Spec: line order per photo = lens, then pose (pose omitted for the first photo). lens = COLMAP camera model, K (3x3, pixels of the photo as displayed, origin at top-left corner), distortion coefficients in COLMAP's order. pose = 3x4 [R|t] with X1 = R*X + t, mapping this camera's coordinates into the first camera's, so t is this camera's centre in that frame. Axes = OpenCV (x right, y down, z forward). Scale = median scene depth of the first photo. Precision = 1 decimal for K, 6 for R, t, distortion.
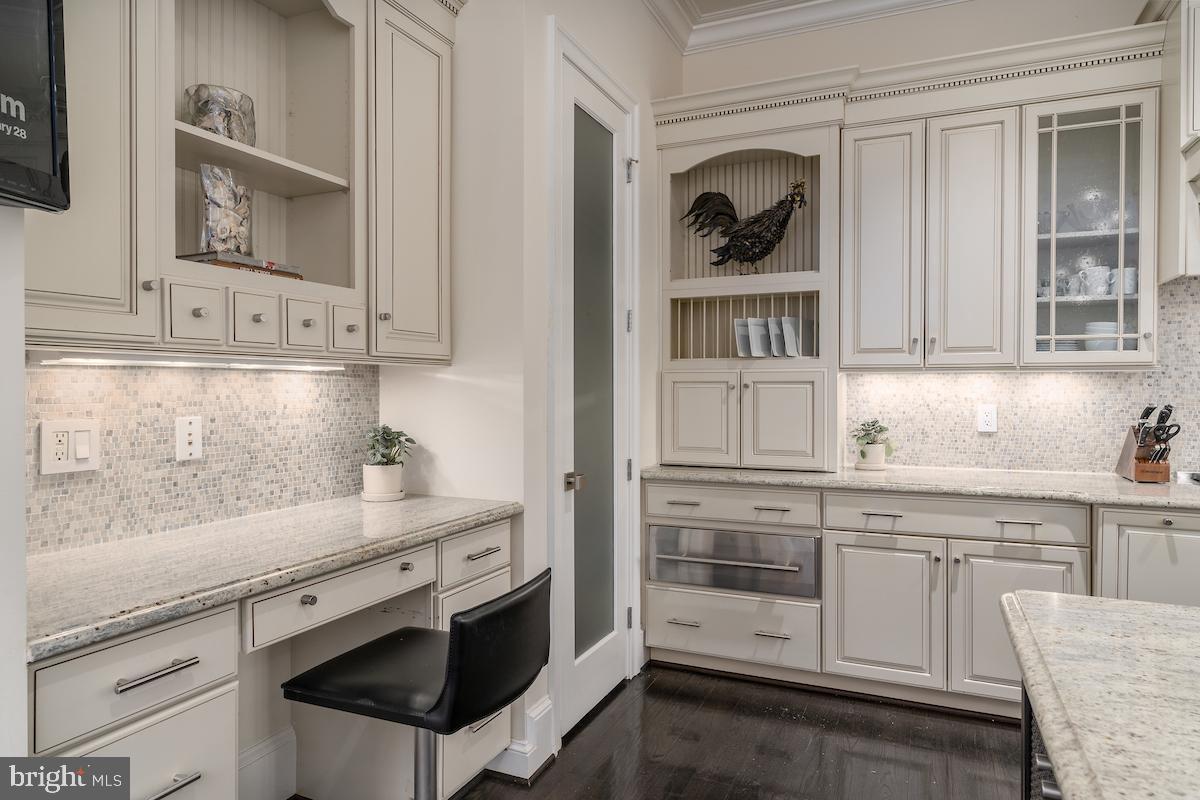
lens RADIAL K [[718.0, 0, 601.3], [0, 718.0, 391.1], [0, 0, 1]] dist [-0.003819, 0.001849]
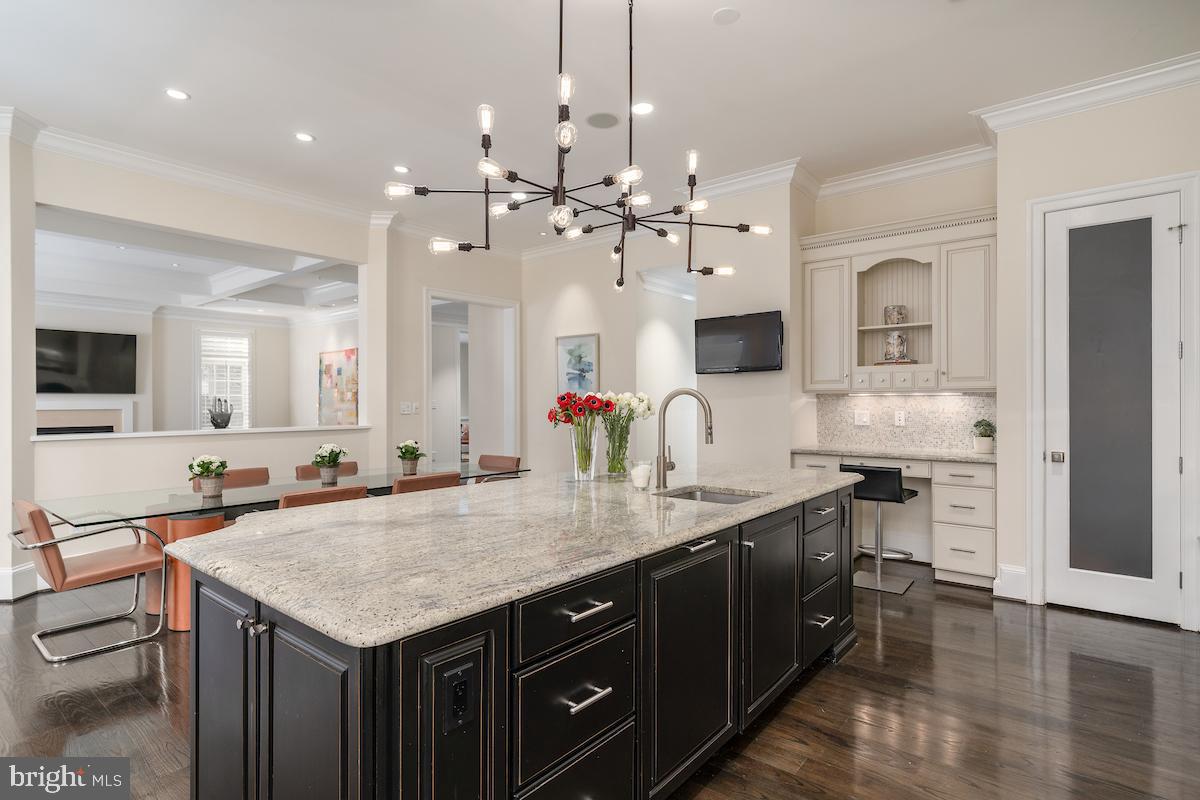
lens RADIAL K [[611.8, 0, 601.9], [0, 611.8, 401.2], [0, 0, 1]] dist [-0.000441, -0.000039]
pose [[-0.270602, -0.004652, -0.962680, 2.088911], [-0.005205, 0.999981, -0.003370, 0.006801], [0.962677, 0.004098, -0.270621, 0.449754]]
